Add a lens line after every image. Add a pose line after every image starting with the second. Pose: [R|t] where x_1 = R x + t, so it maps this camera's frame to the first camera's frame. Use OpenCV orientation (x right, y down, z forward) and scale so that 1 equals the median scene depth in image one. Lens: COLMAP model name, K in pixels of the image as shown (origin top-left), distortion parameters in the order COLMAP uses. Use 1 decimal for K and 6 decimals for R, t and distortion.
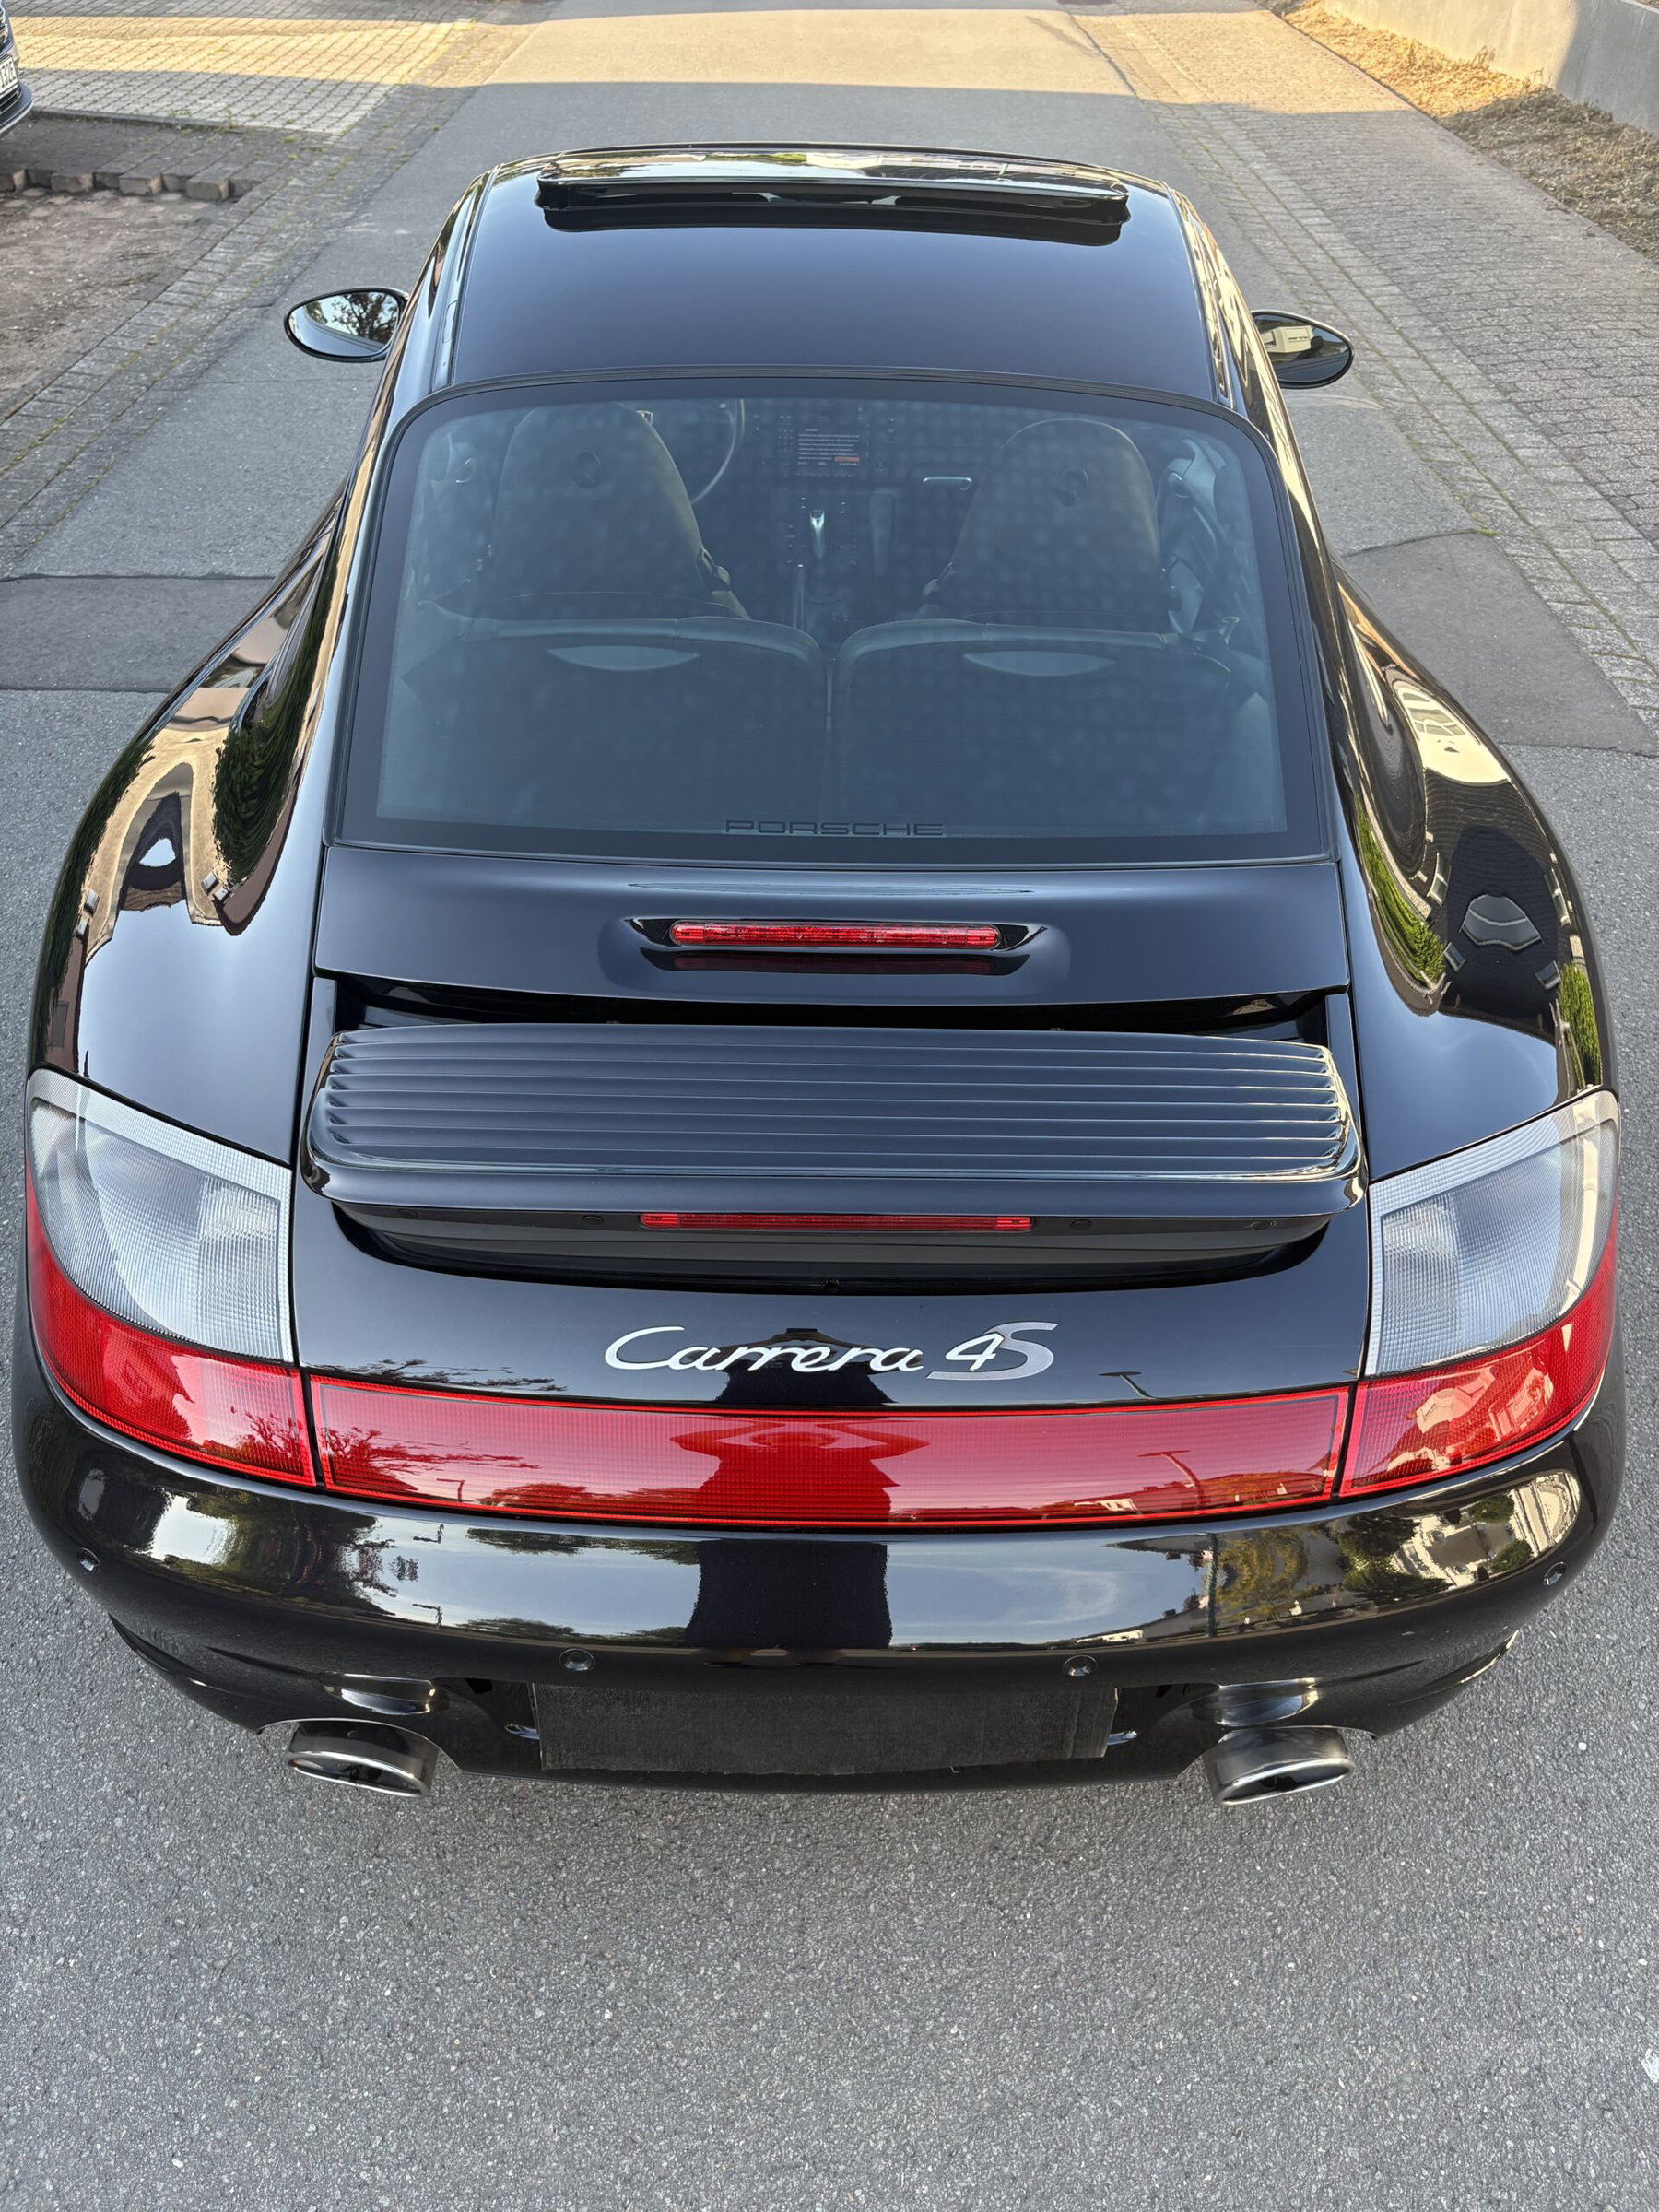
lens RADIAL K [[1659.6, 0, 829.5], [0, 1659.6, 1106.0], [0, 0, 1]] dist [0.024716, -0.005463]
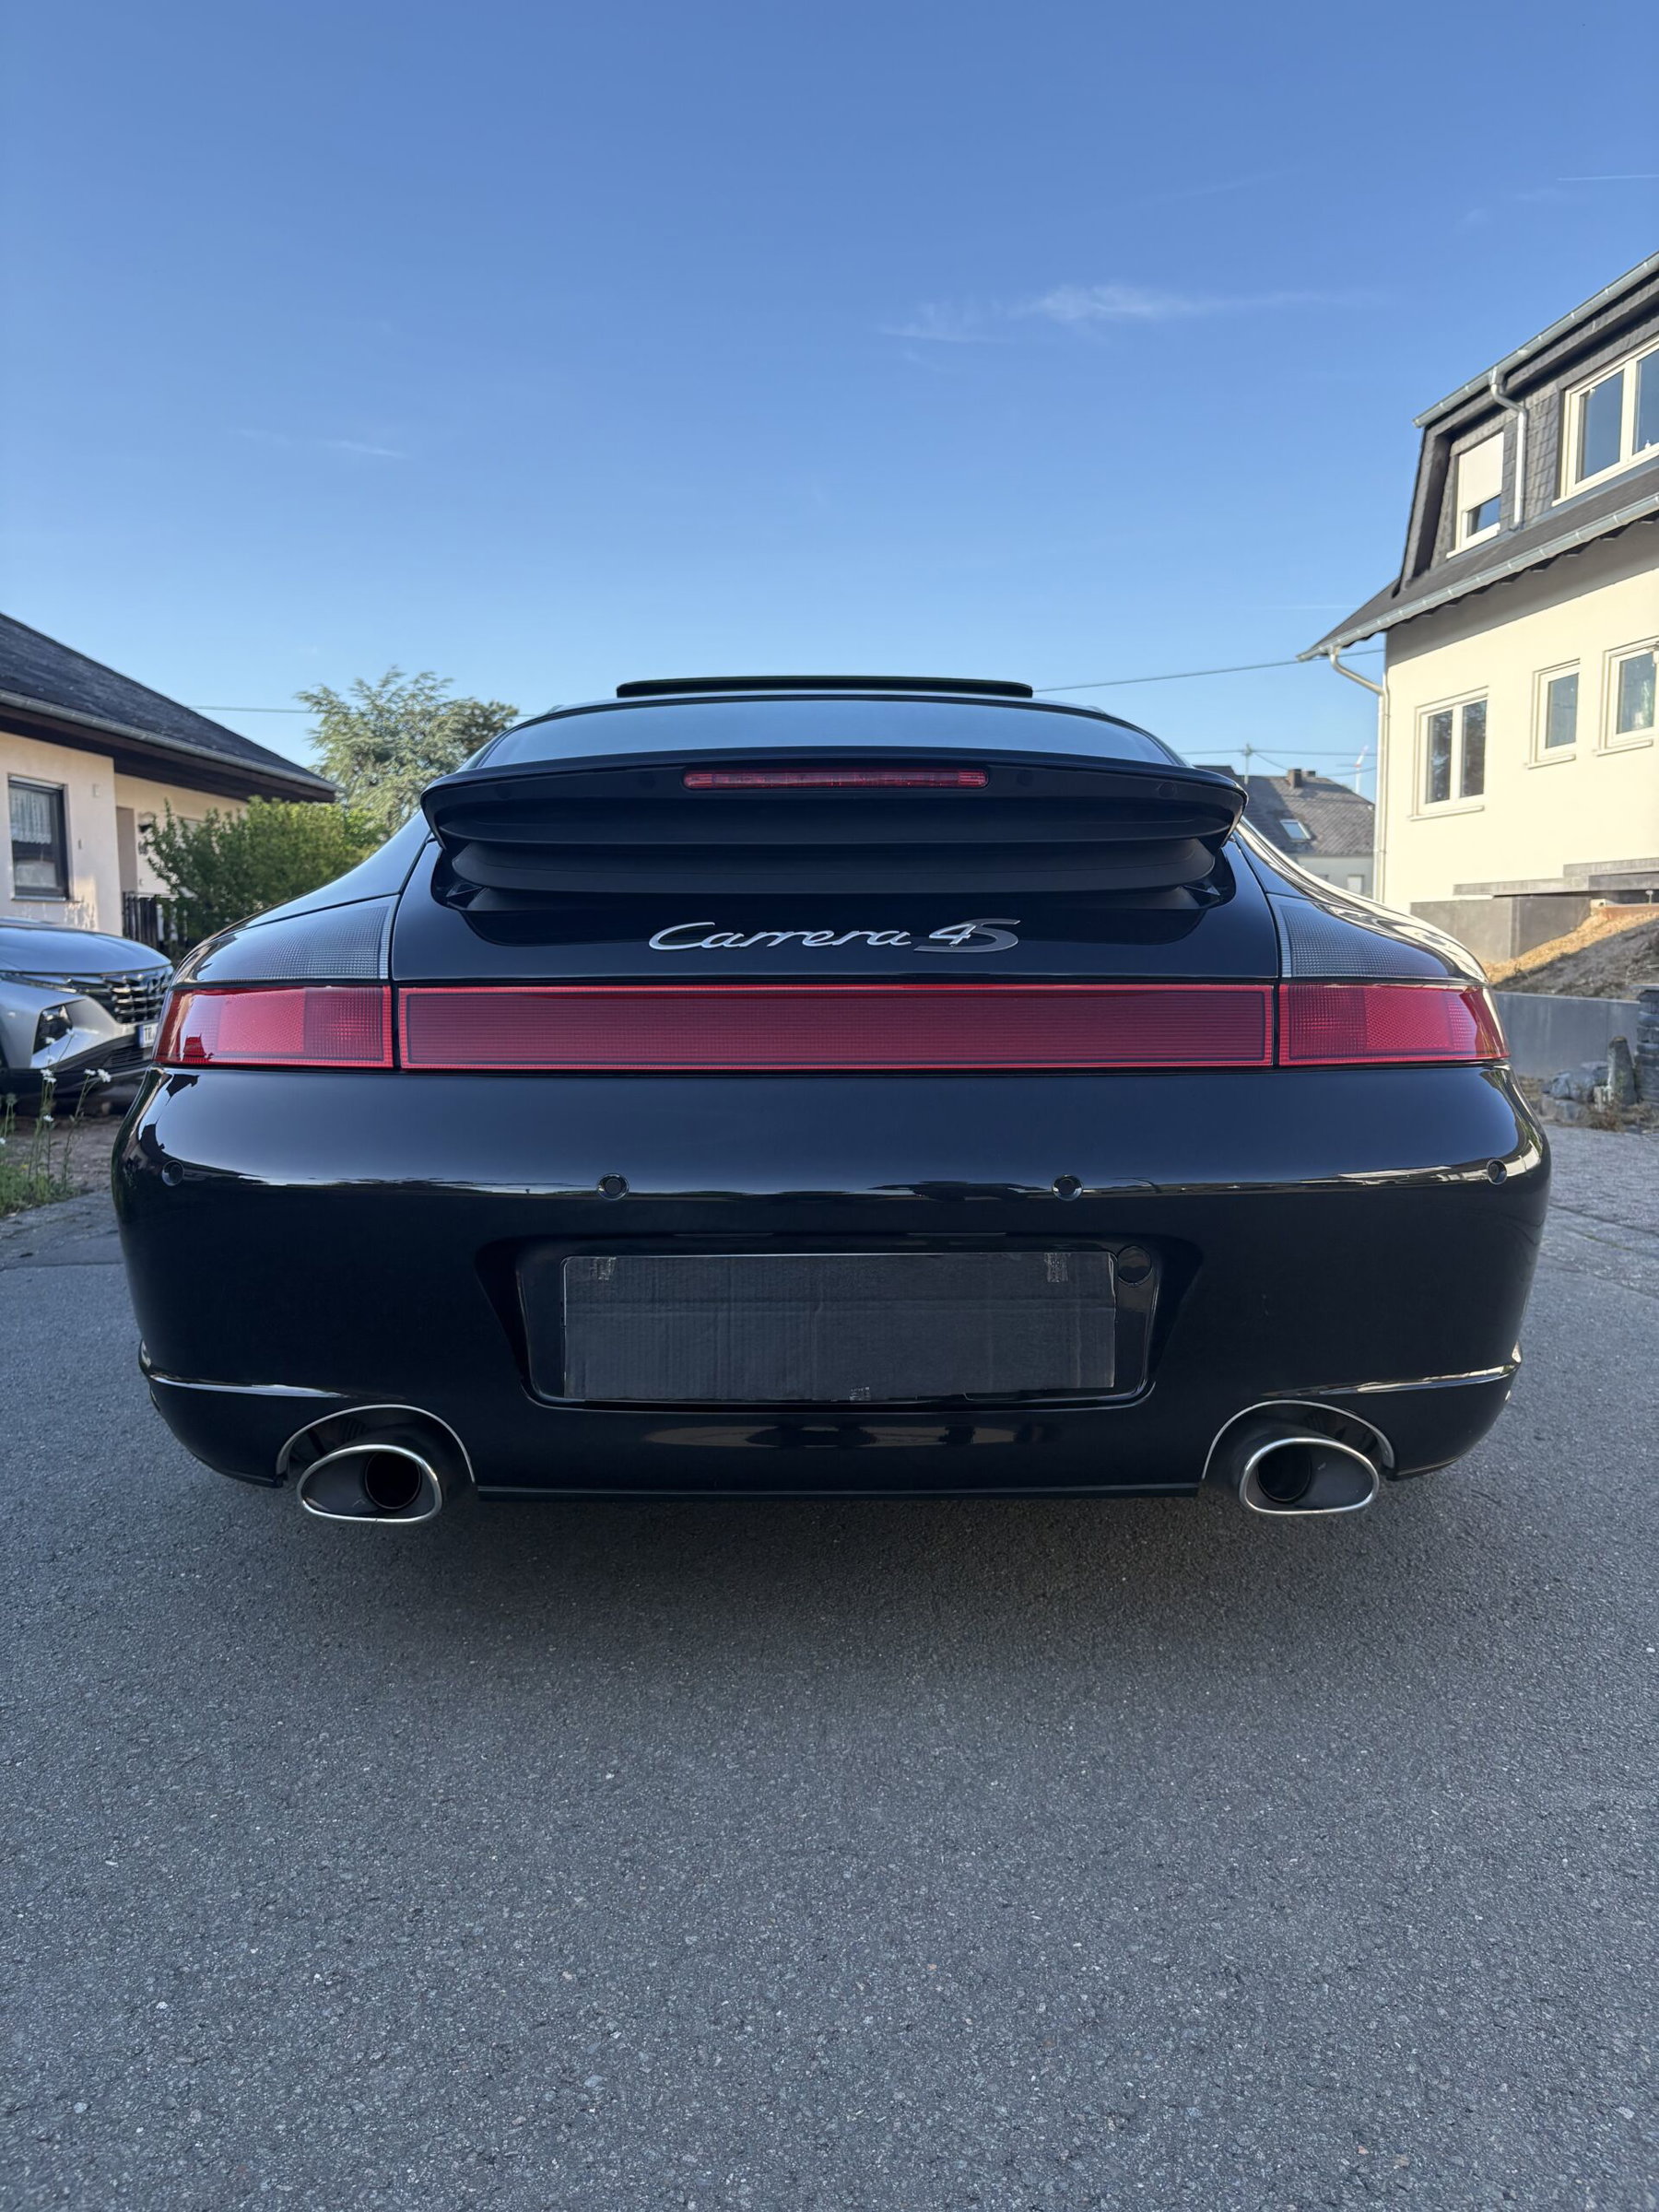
lens RADIAL K [[1659.6, 0, 829.5], [0, 1659.6, 1106.0], [0, 0, 1]] dist [0.024716, -0.005463]
pose [[0.999706, -0.023763, 0.004745, -0.011812], [0.022229, 0.821366, -0.569968, 0.943353], [0.009647, 0.569906, 0.821653, 0.070740]]
